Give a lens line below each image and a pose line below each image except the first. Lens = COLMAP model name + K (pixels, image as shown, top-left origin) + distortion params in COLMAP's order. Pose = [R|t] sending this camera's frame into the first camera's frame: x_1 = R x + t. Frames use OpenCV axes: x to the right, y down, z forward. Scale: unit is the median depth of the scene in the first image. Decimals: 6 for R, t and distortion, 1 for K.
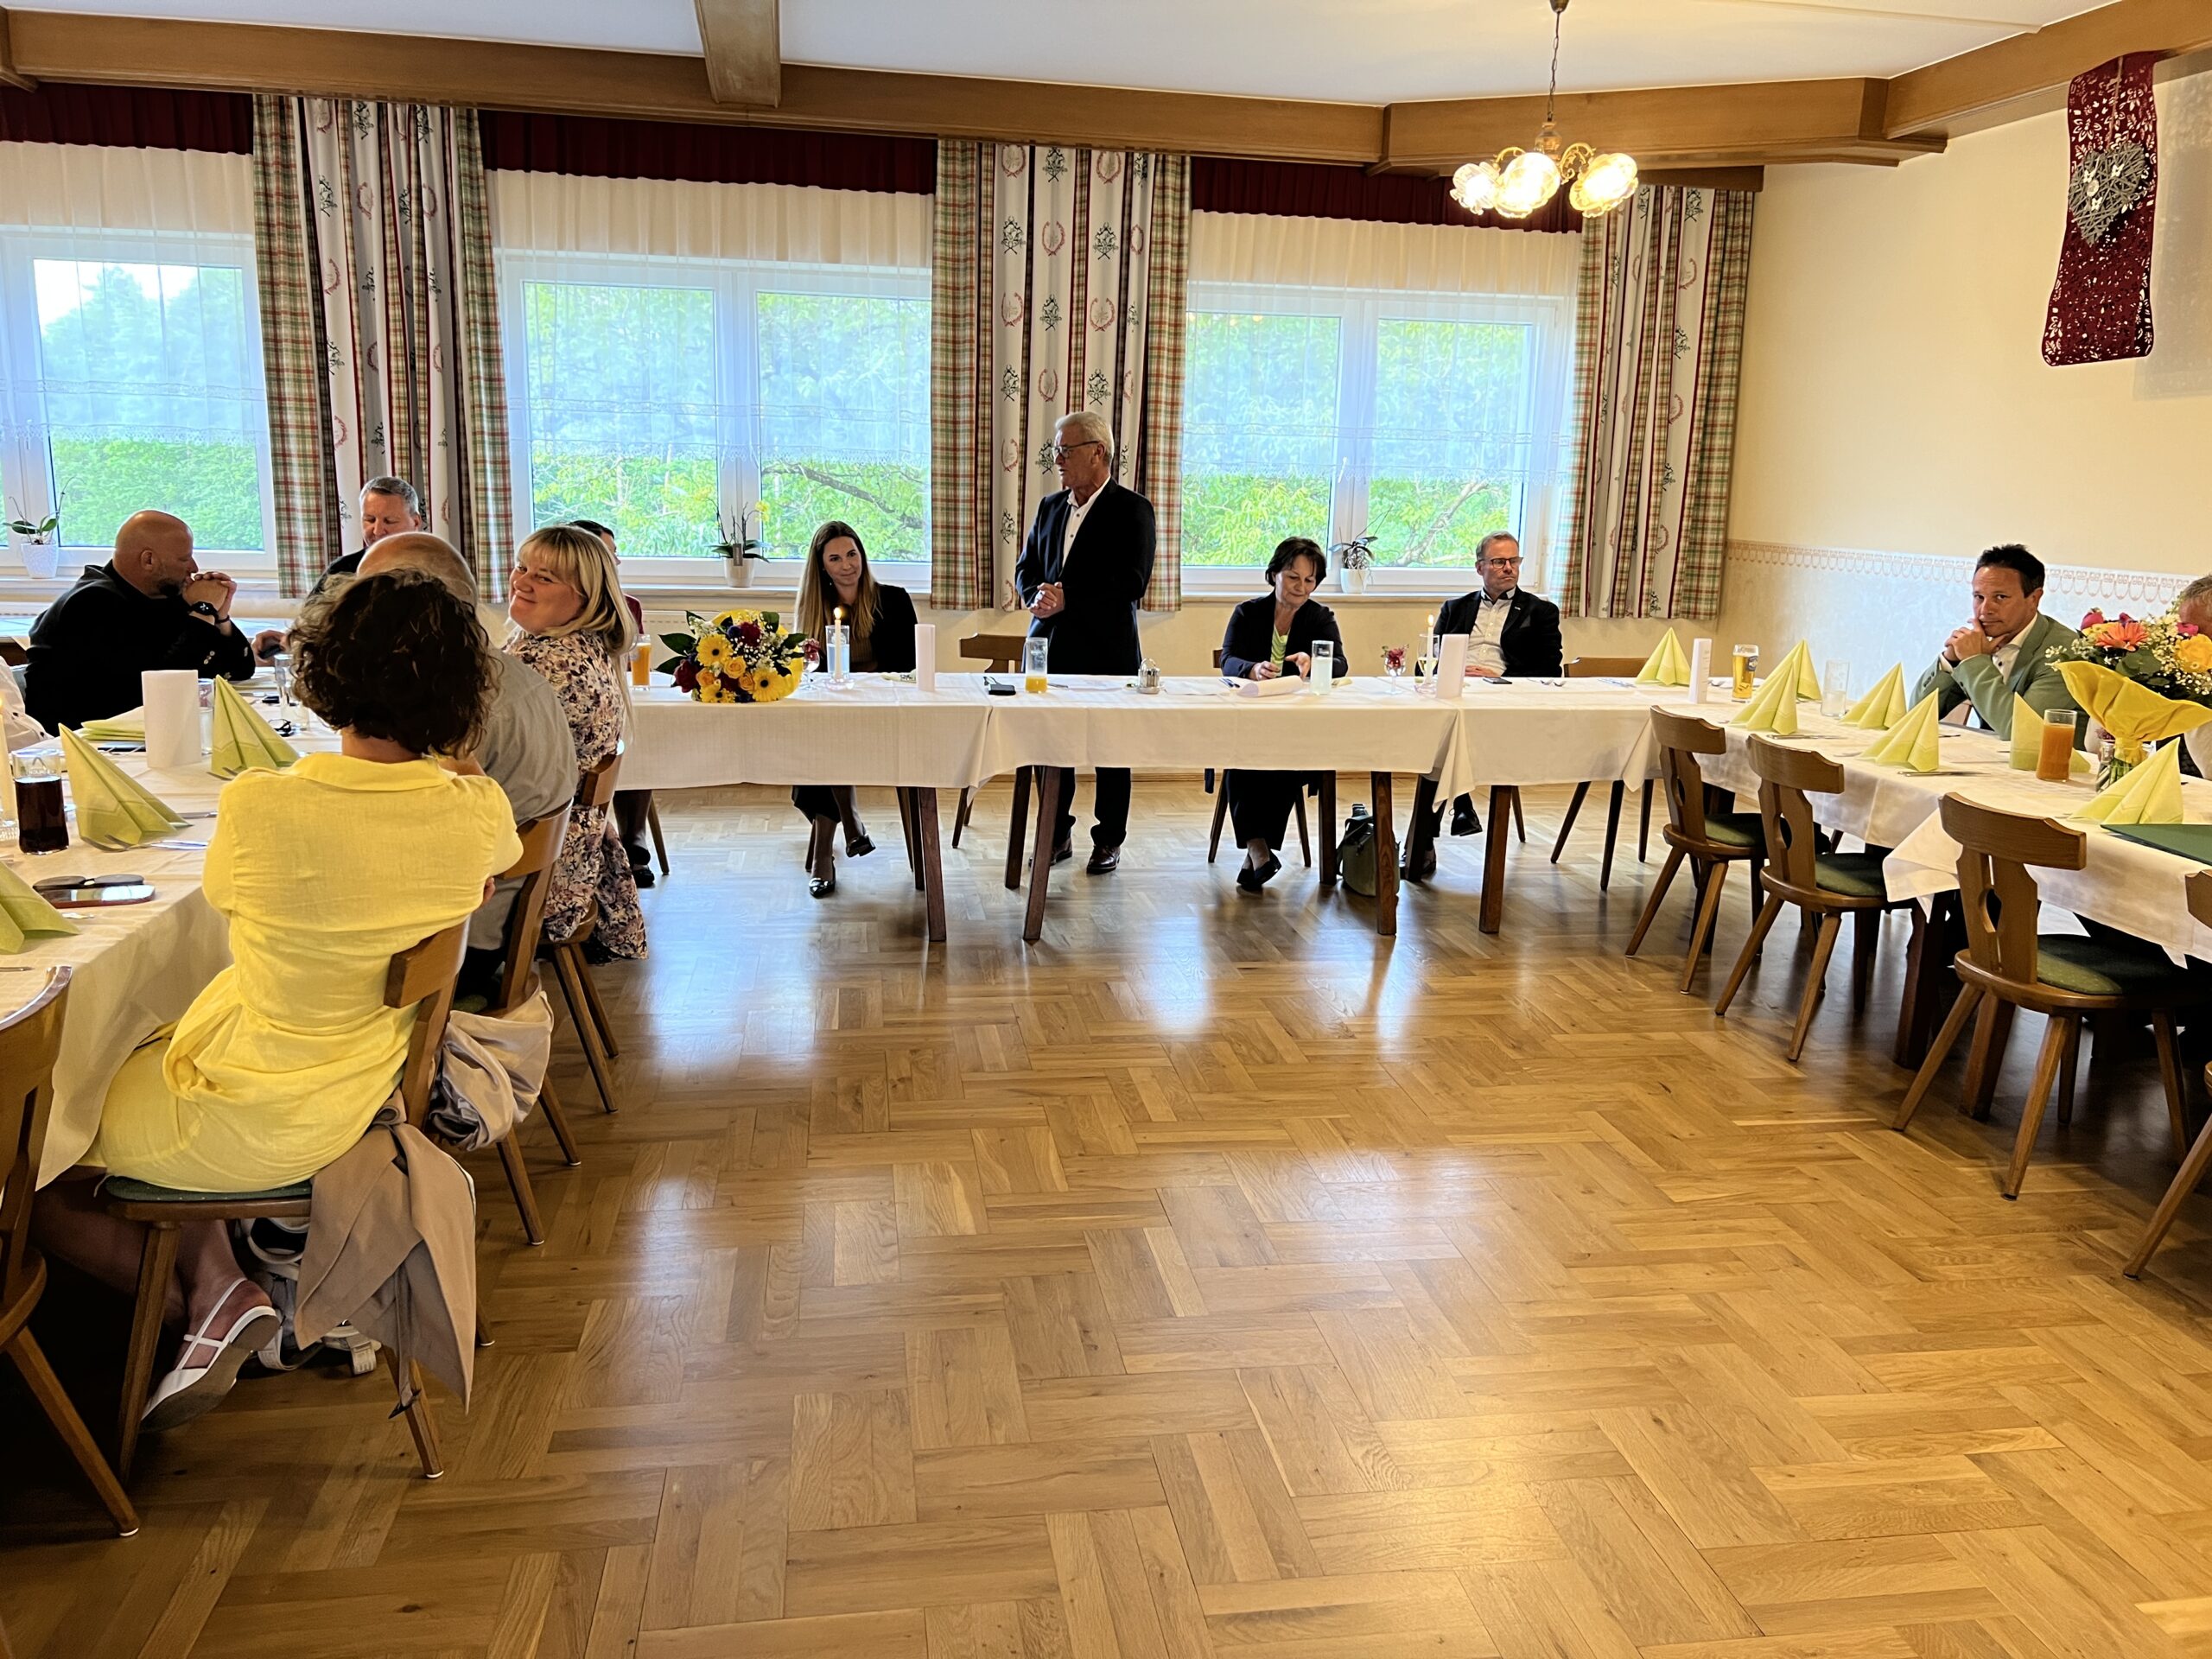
lens RADIAL K [[1678.5, 0, 1111.1], [0, 1678.5, 823.8], [0, 0, 1]] dist [0.044868, -0.047693]
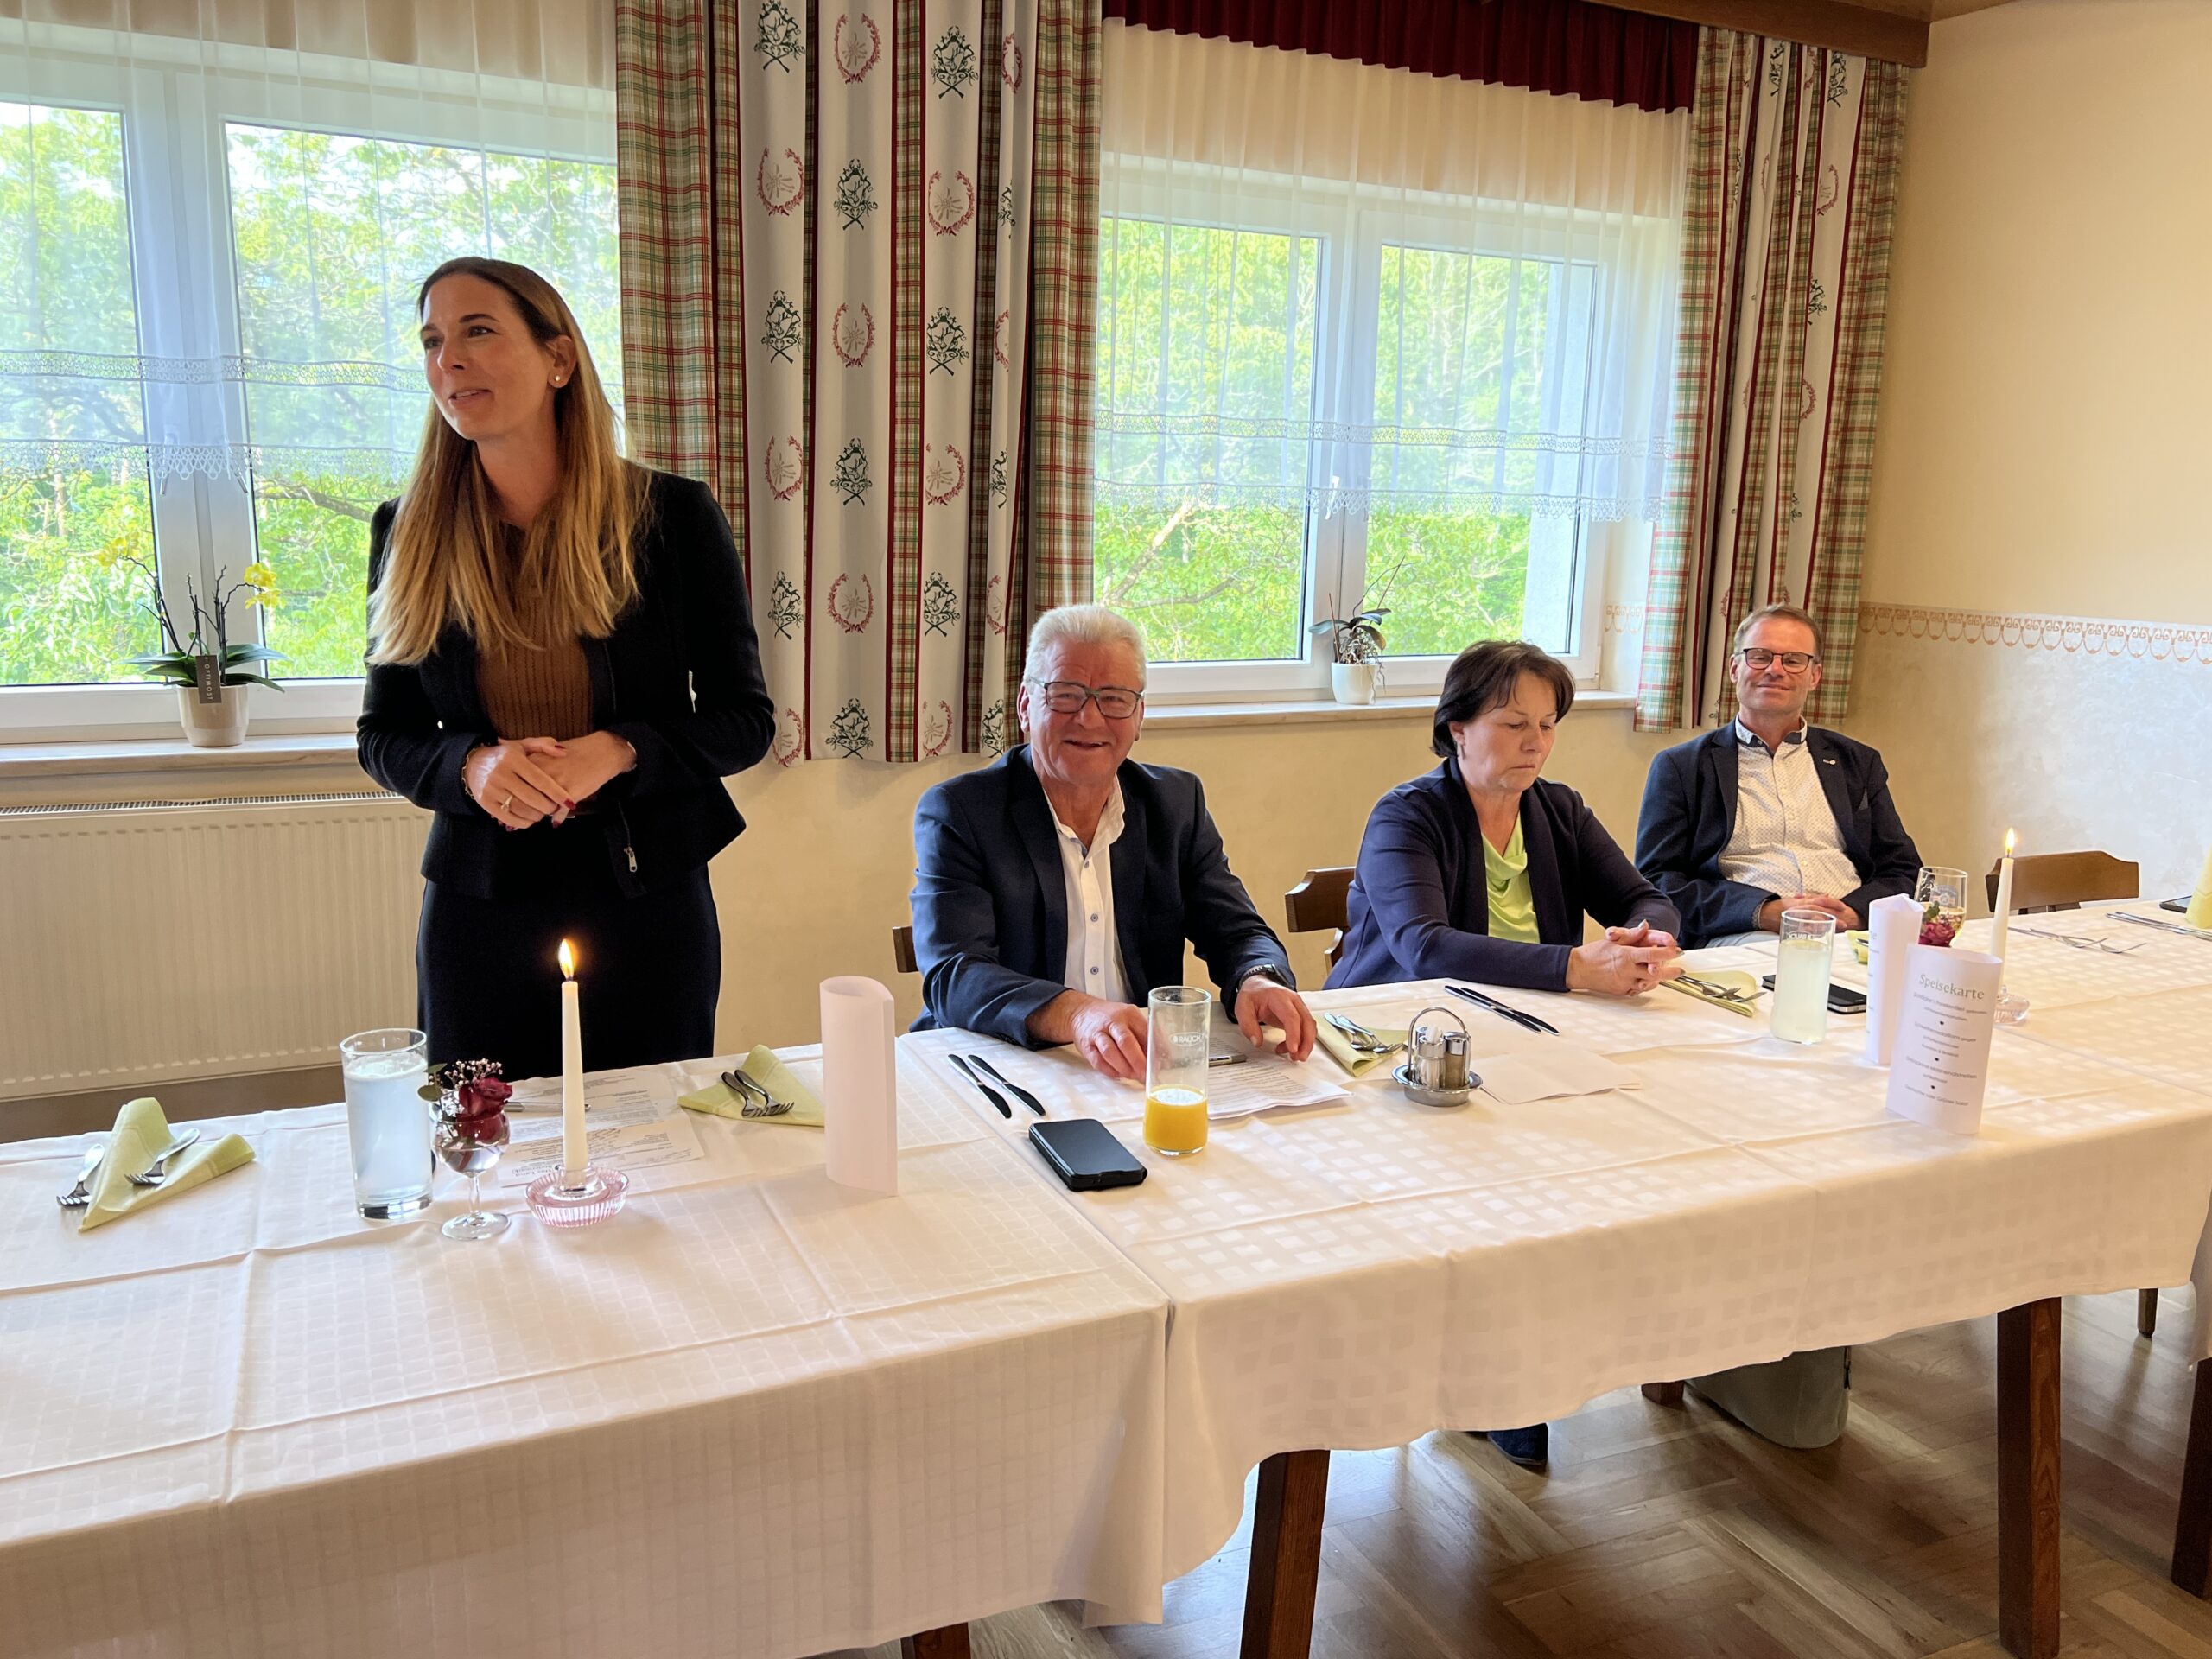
lens RADIAL K [[1678.5, 0, 1113.8], [0, 1678.5, 835.7], [0, 0, 1]] dist [0.044868, -0.047693]
pose [[0.964996, -0.052342, 0.256990, -0.105147], [0.054084, 0.998536, 0.000288, -0.105285], [-0.256629, 0.013621, 0.966414, 0.494070]]
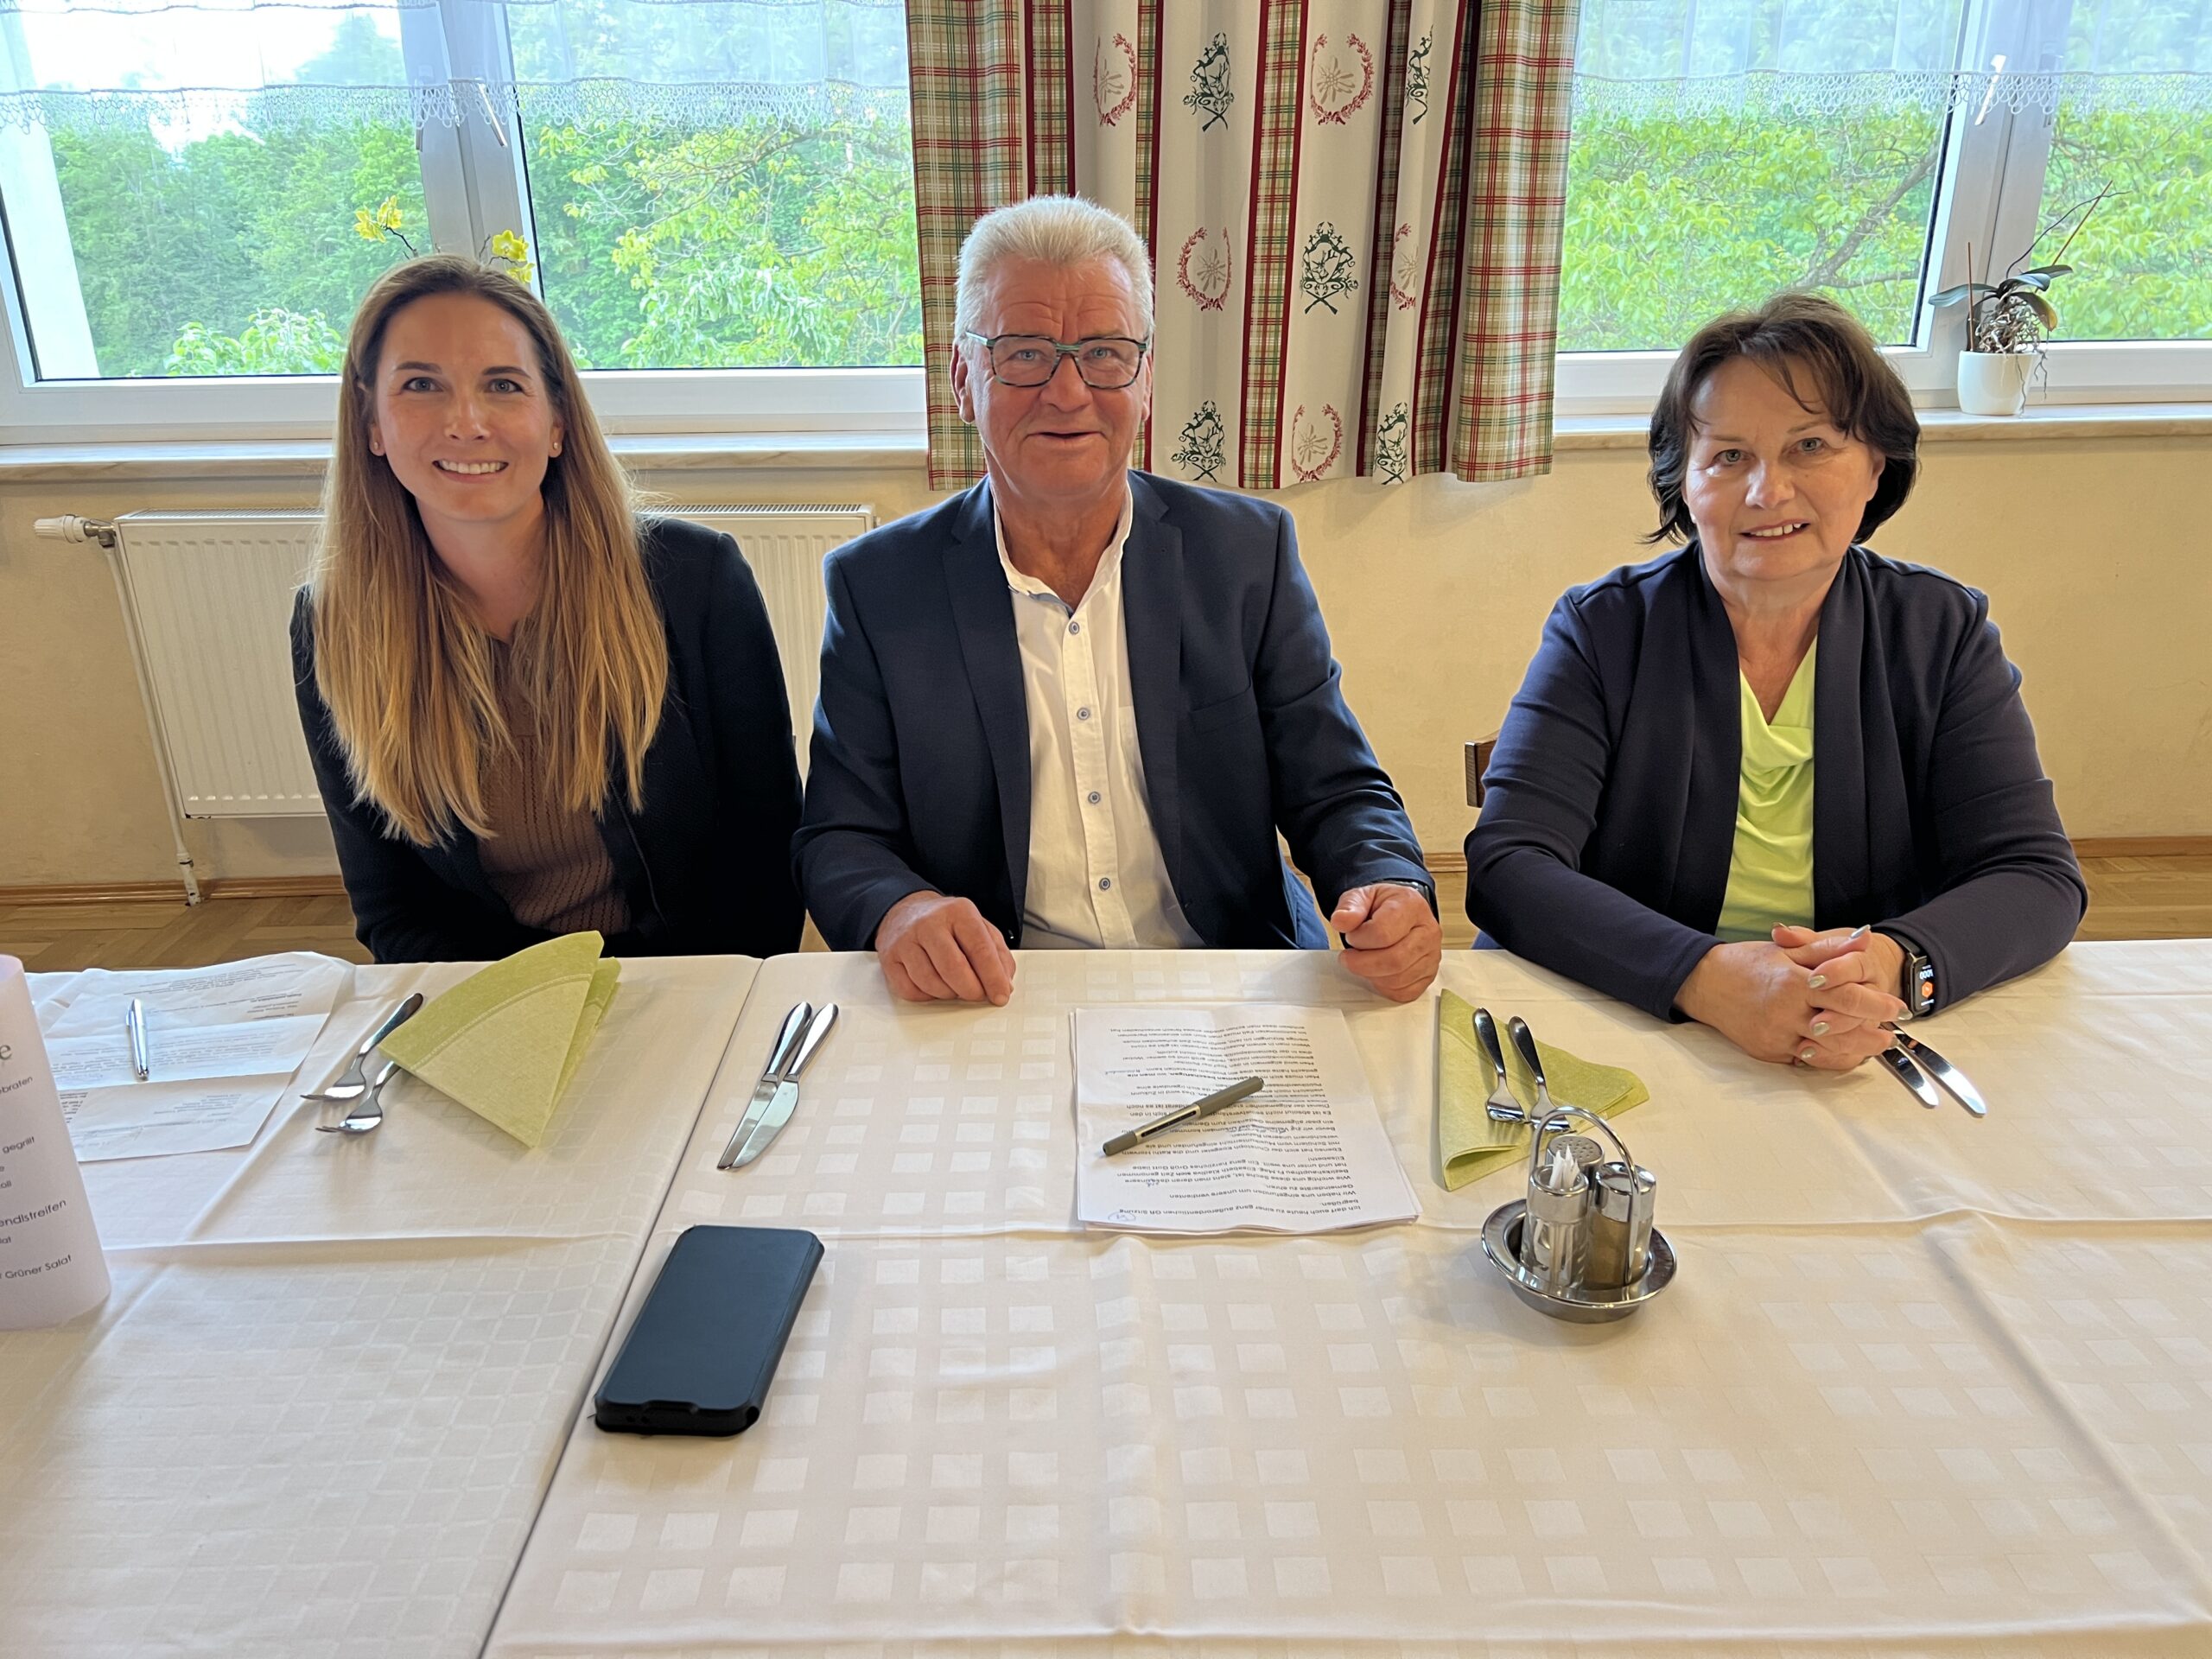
lens RADIAL K [[1678.5, 0, 1094.0], [0, 1678.5, 805.3], [0, 0, 1]] dist [0.044868, -0.047693]
pose [[0.987021, 0.018189, -0.159558, -0.000477], [0.004925, 0.989669, 0.143285, -0.115071], [0.160516, -0.142211, 0.976735, 0.620801]]
